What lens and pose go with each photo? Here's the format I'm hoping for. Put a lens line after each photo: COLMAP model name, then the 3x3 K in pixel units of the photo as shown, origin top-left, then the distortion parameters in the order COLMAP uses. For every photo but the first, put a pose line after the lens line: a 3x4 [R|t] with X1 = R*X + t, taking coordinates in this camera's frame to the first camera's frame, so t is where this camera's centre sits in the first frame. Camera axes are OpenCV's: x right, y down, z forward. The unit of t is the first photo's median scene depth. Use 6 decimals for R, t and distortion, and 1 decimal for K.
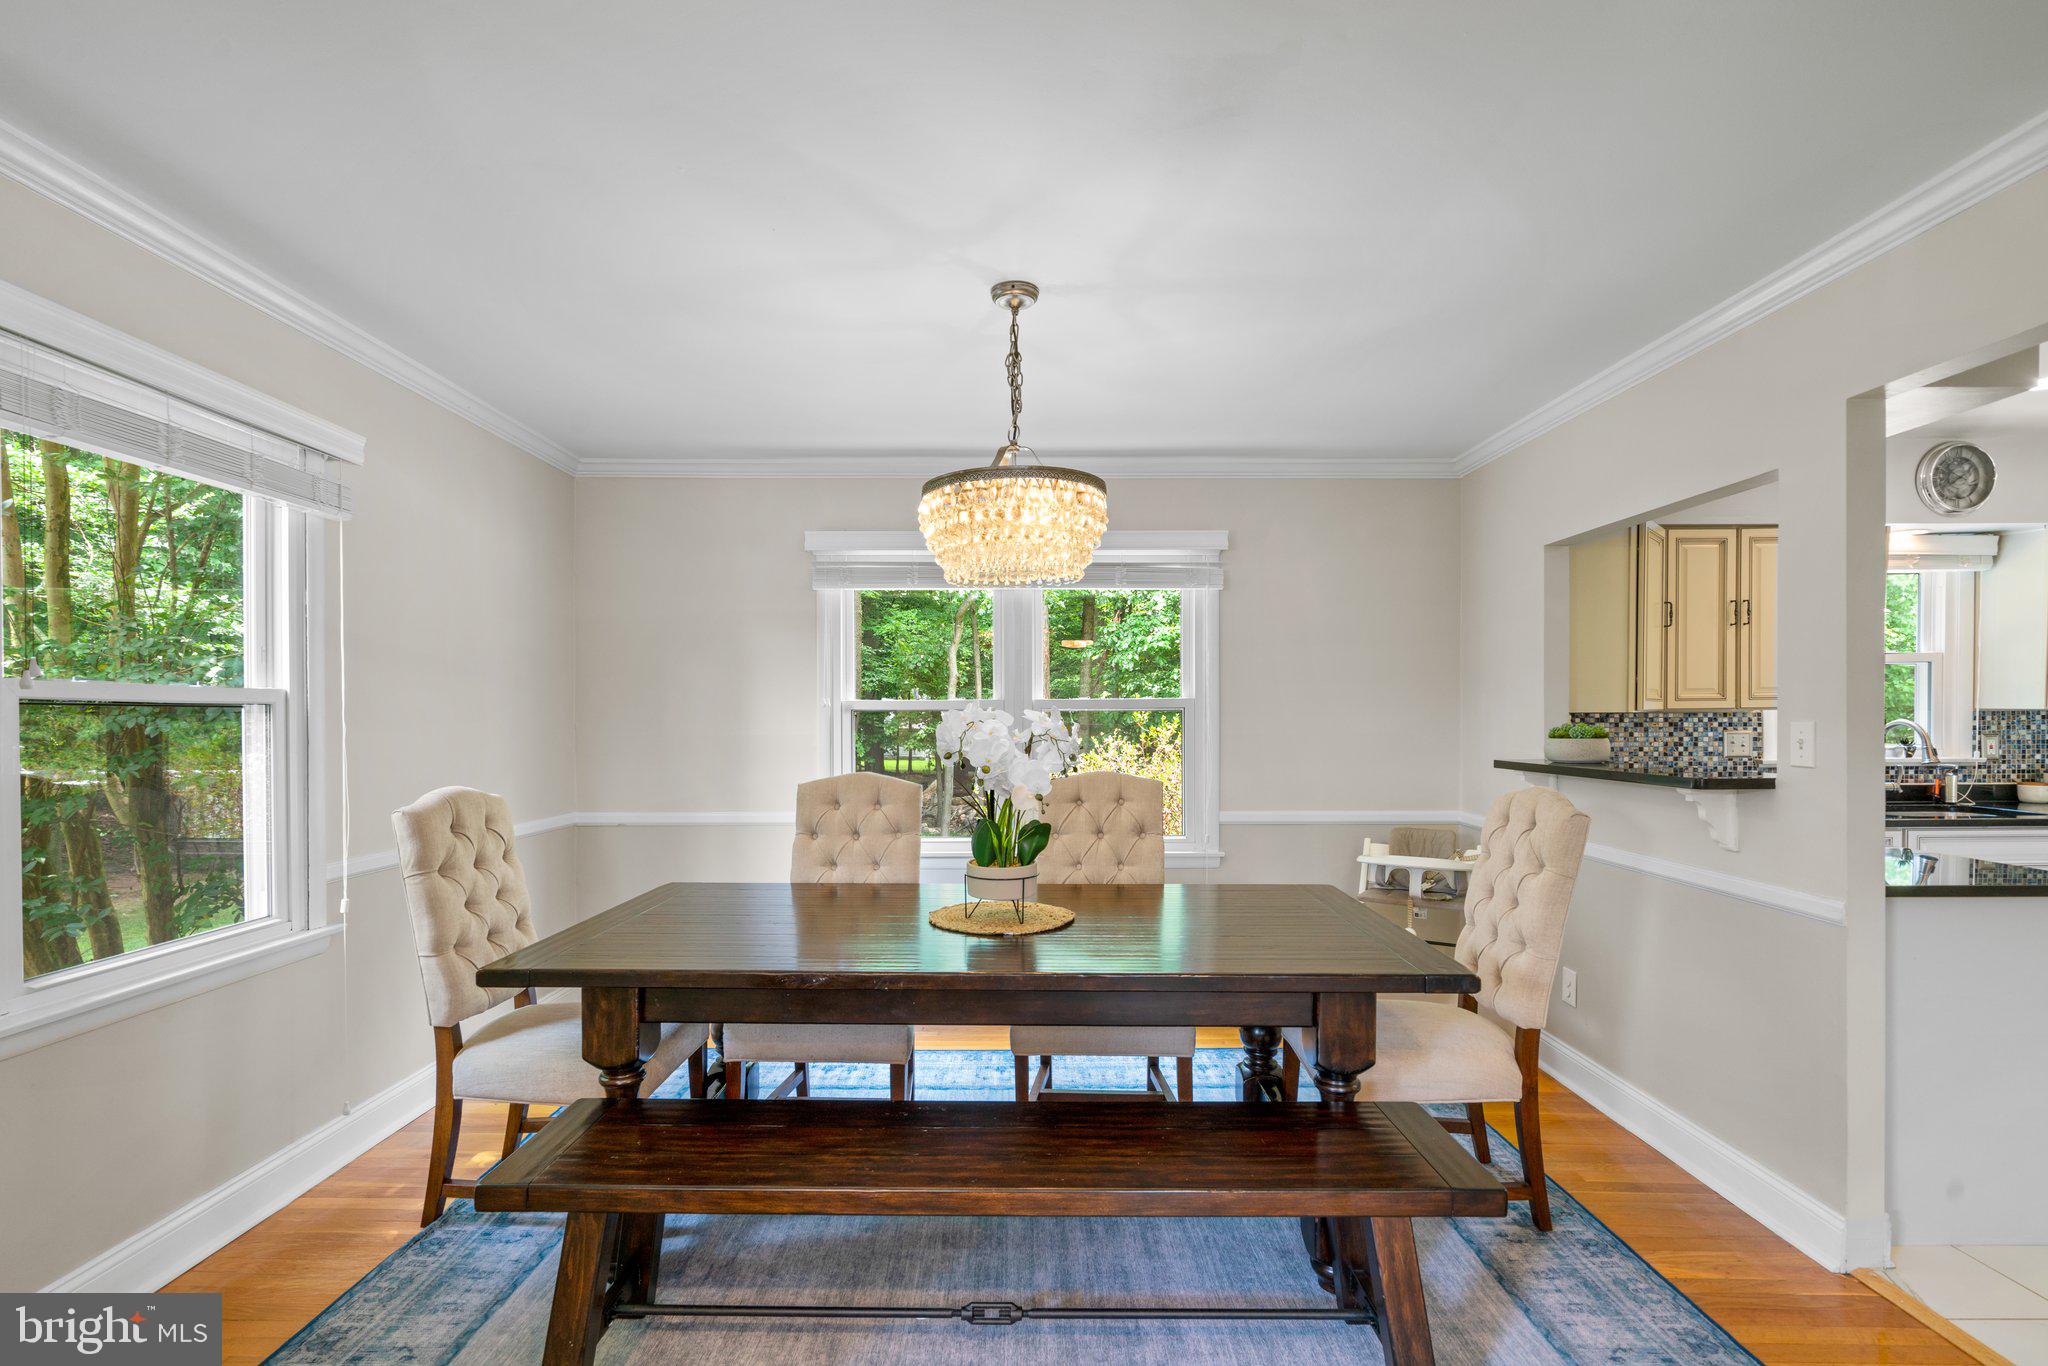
lens RADIAL K [[940.0, 0, 1020.7], [0, 940.0, 727.4], [0, 0, 1]] dist [0.000821, 0.000633]
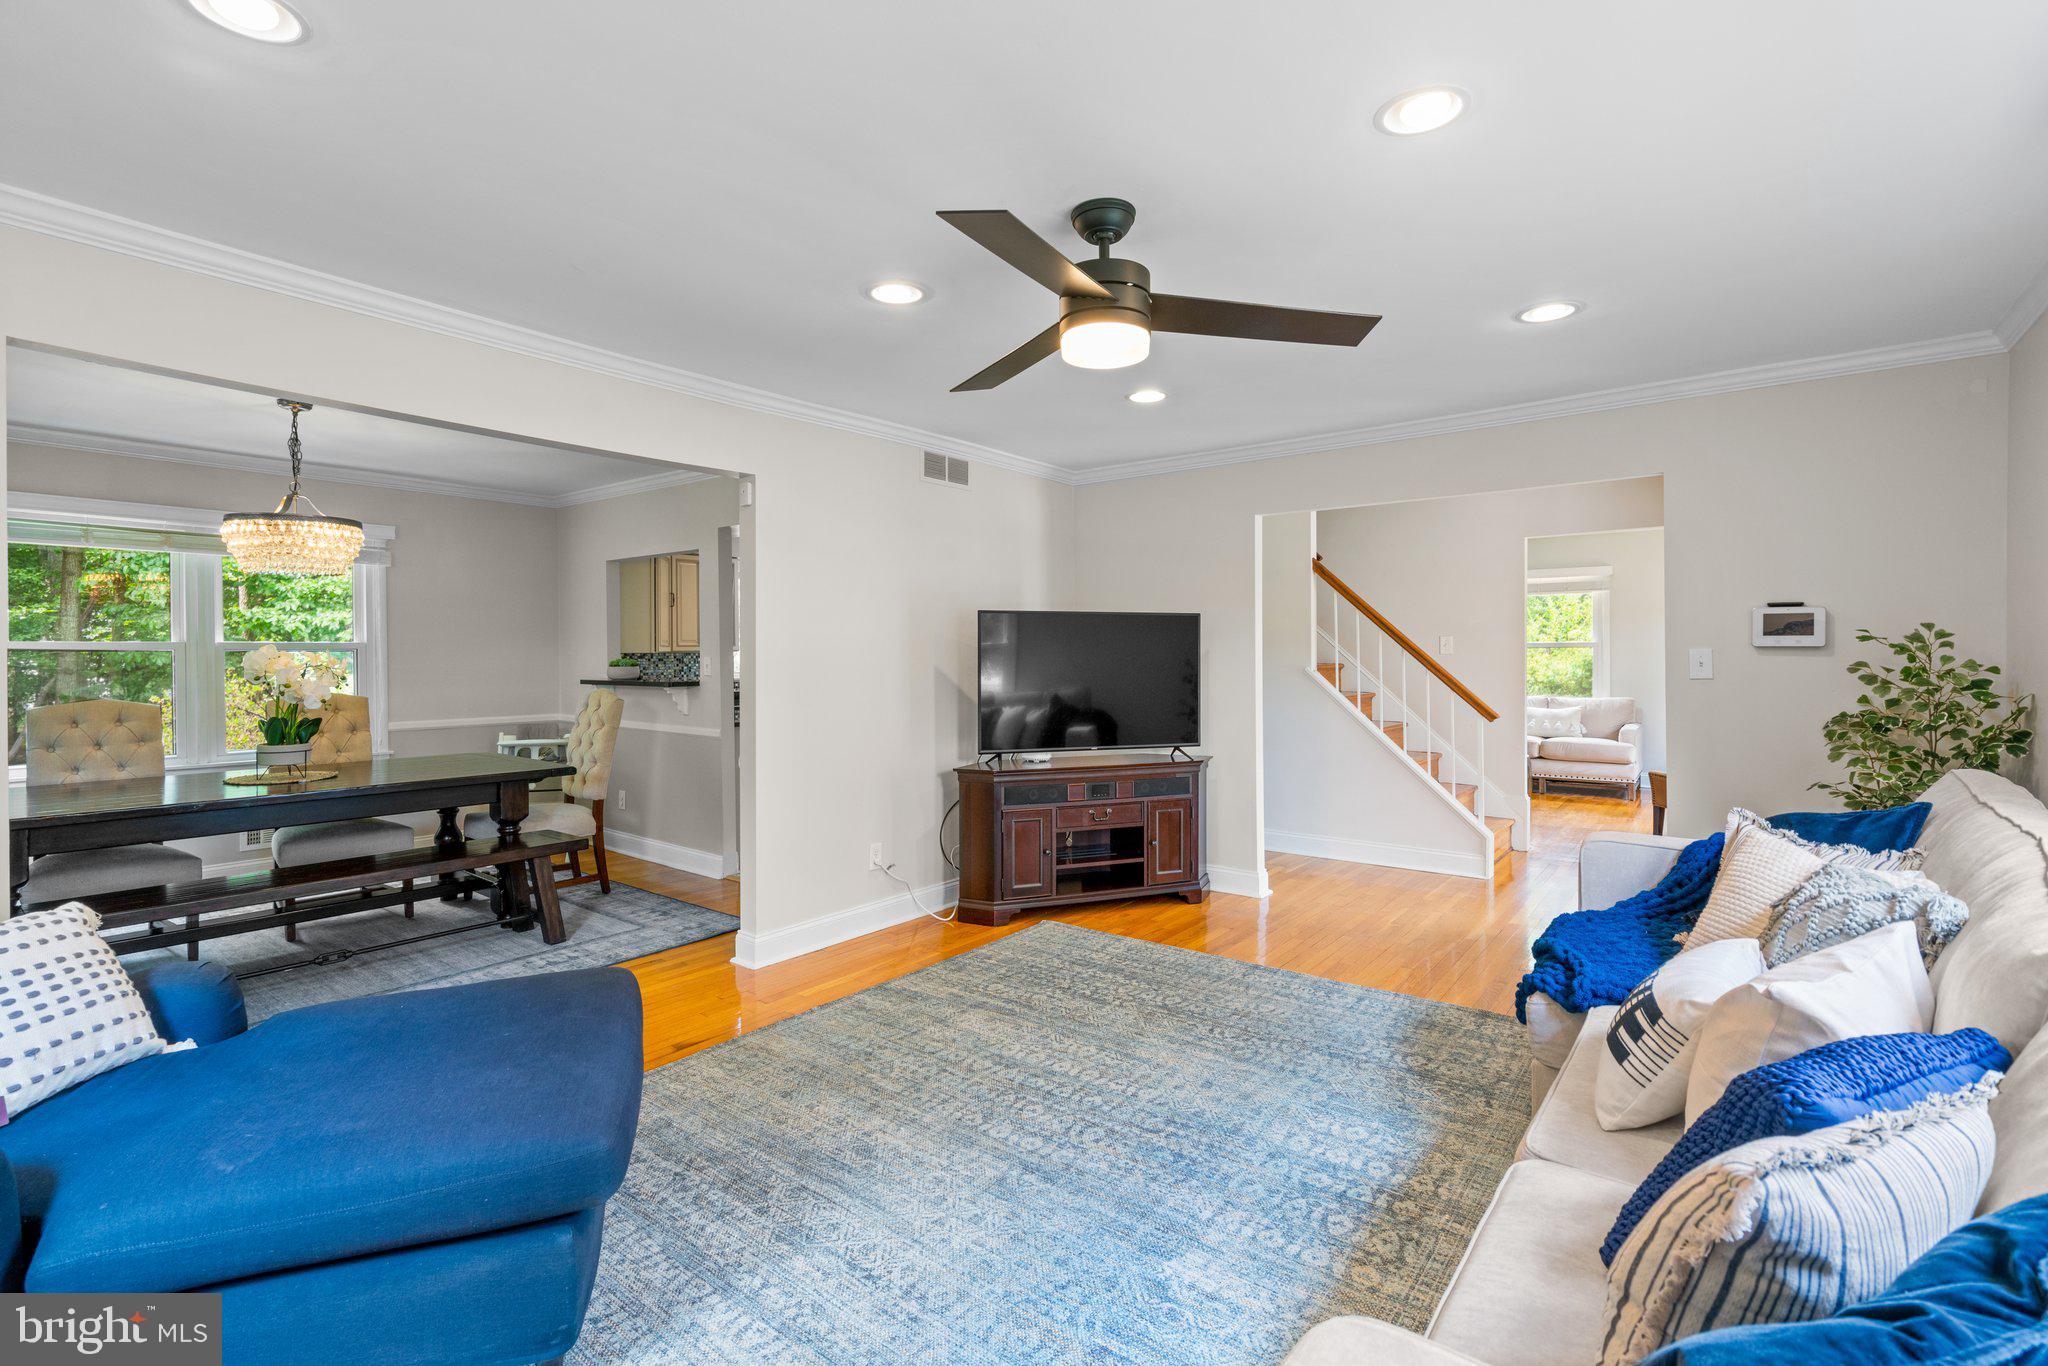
lens RADIAL K [[949.1, 0, 1023.5], [0, 949.1, 651.0], [0, 0, 1]] dist [0.023921, 0.000136]
pose [[0.616408, 0.001945, 0.787425, -0.339153], [0.012269, 0.999852, -0.012074, 0.010560], [-0.787332, 0.017103, 0.616293, -0.654431]]
